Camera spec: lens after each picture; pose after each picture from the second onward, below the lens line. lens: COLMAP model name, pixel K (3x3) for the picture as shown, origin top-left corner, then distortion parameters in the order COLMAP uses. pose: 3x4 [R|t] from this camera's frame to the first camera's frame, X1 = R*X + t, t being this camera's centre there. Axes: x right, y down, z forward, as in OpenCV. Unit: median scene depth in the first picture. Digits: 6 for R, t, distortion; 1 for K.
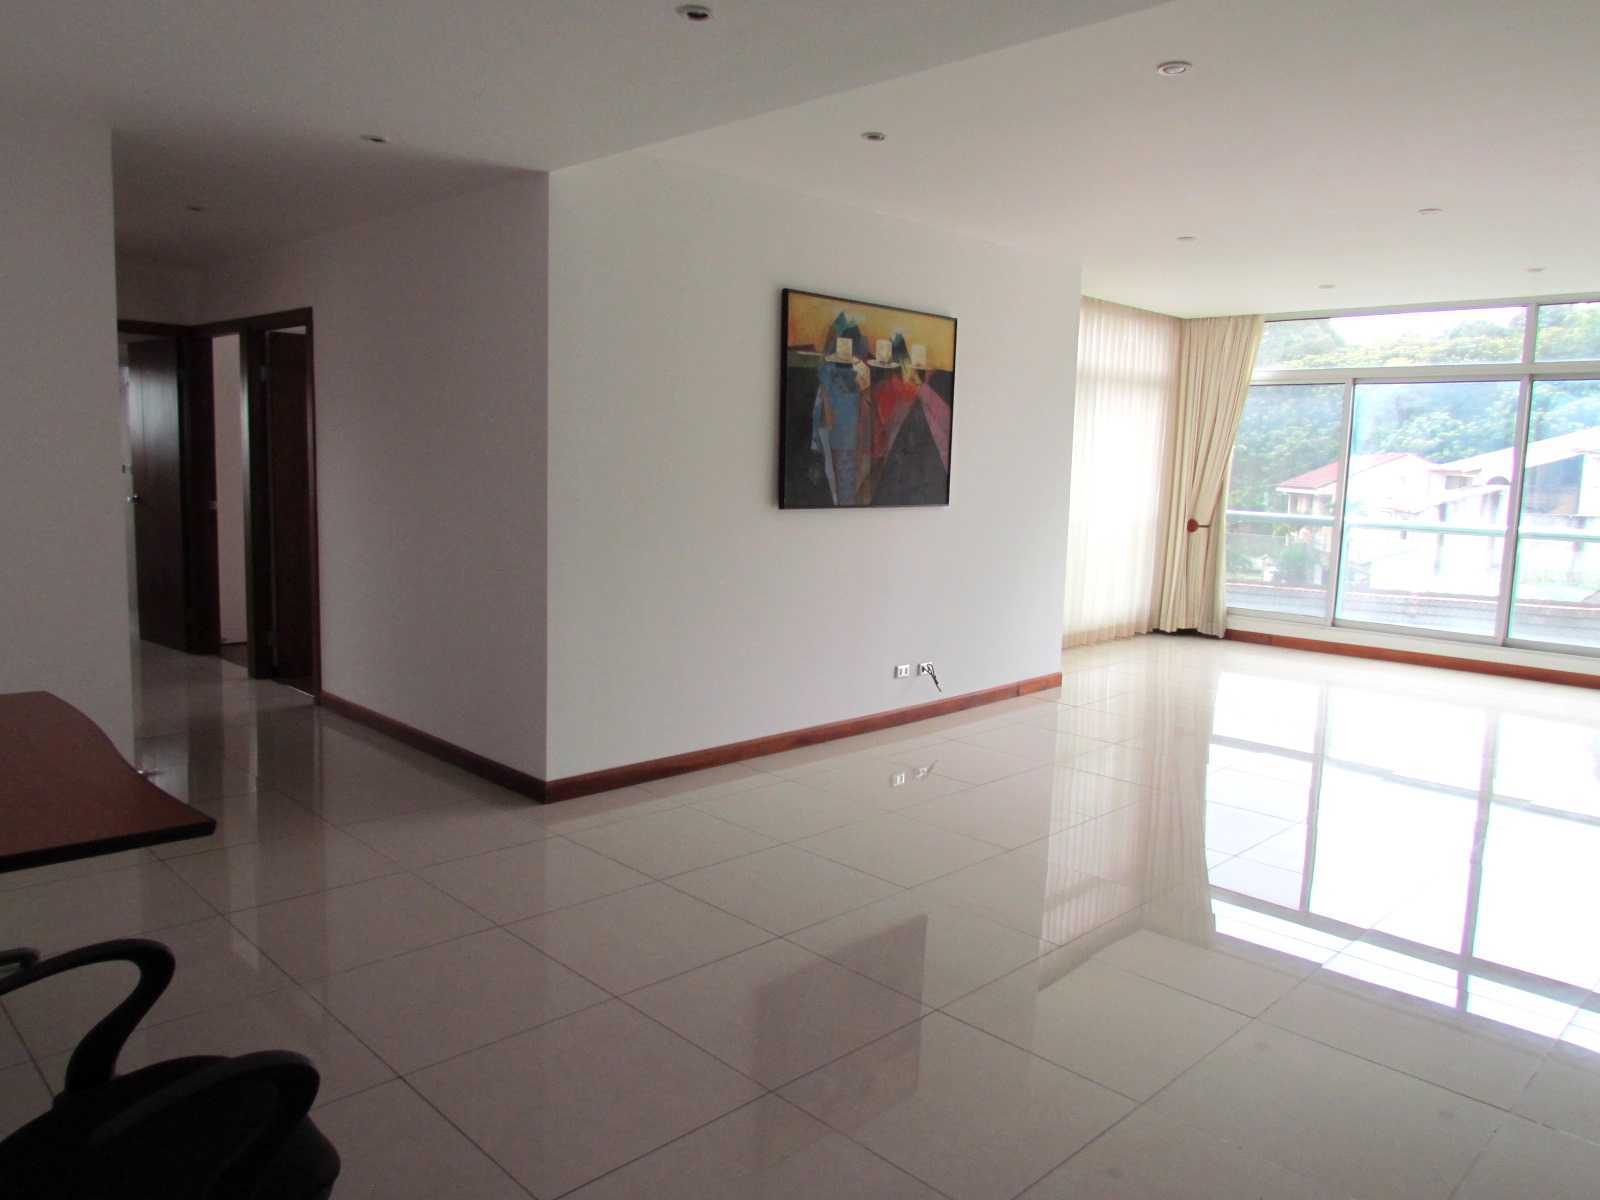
lens RADIAL K [[1141.5, 0, 800.0], [0, 1141.5, 600.0], [0, 0, 1]] dist [-0.010647, 0.004787]
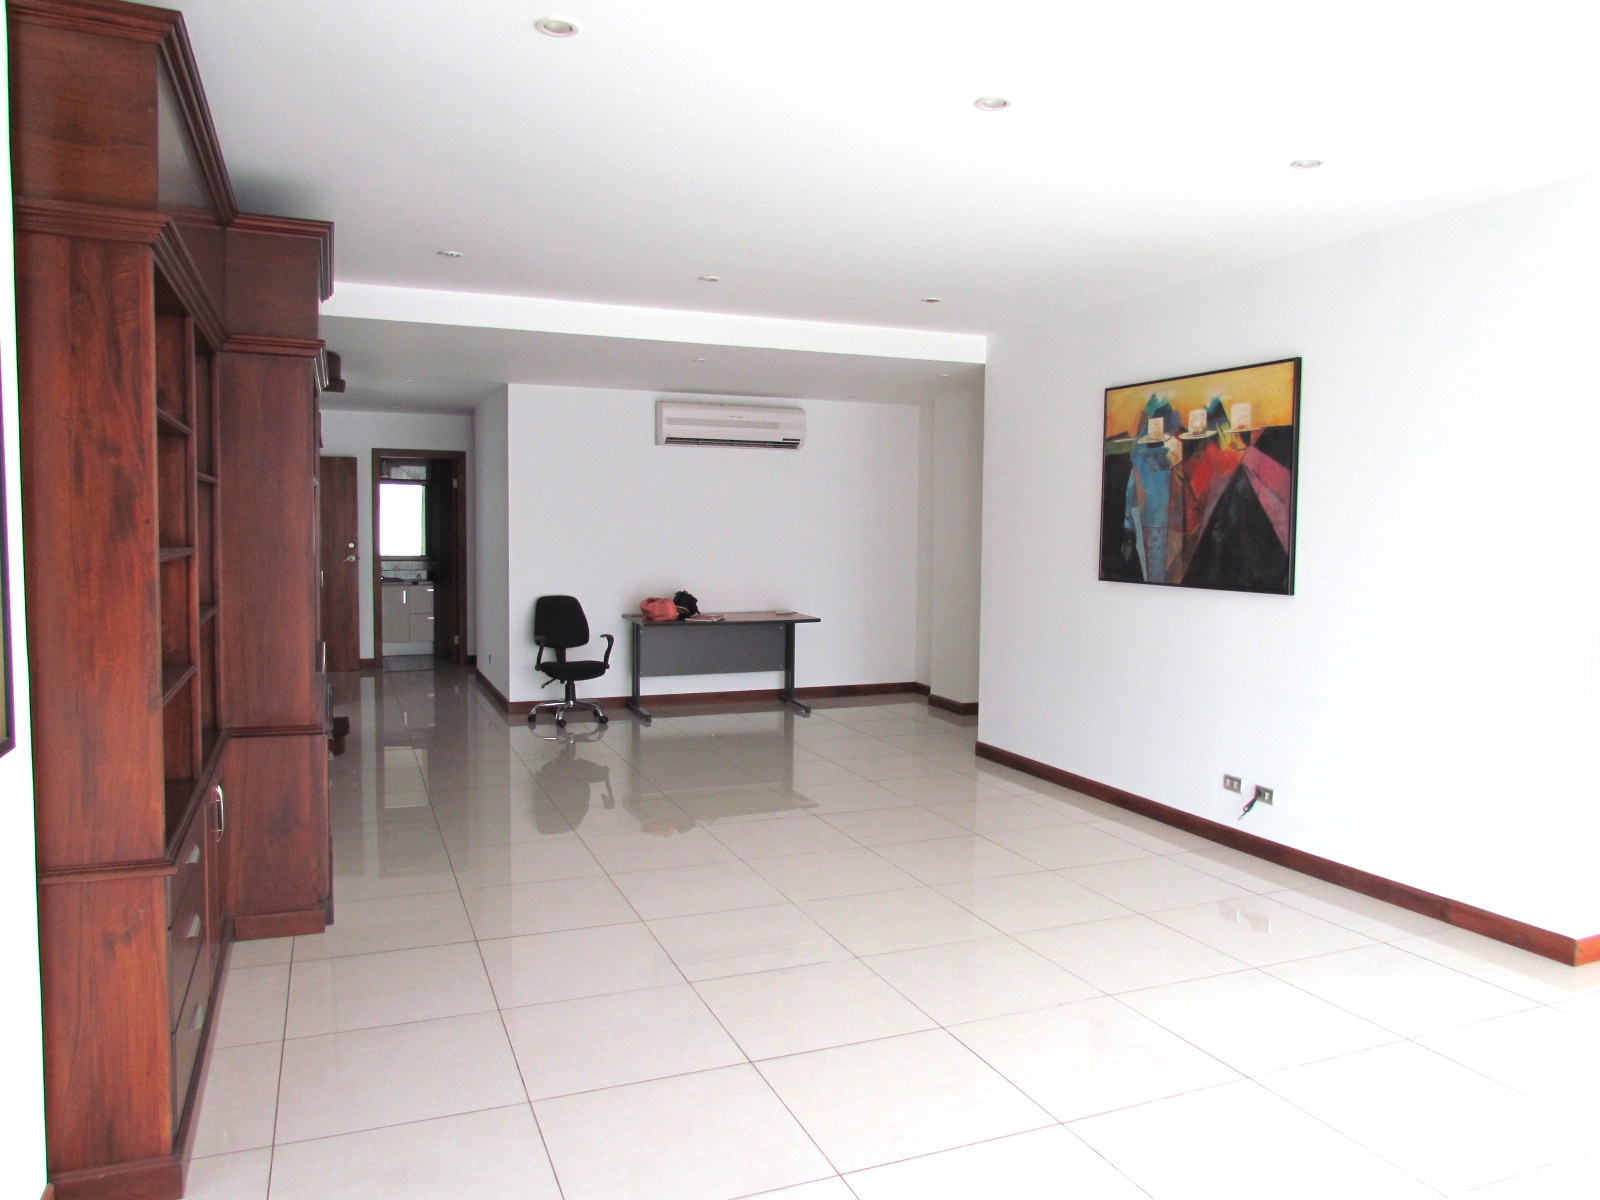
lens RADIAL K [[1141.5, 0, 800.0], [0, 1141.5, 600.0], [0, 0, 1]] dist [-0.010647, 0.004787]
pose [[-0.372819, 0.033515, -0.927299, 1.076800], [-0.131187, 0.987406, 0.088431, -0.114271], [0.918584, 0.154618, -0.363727, 1.072824]]
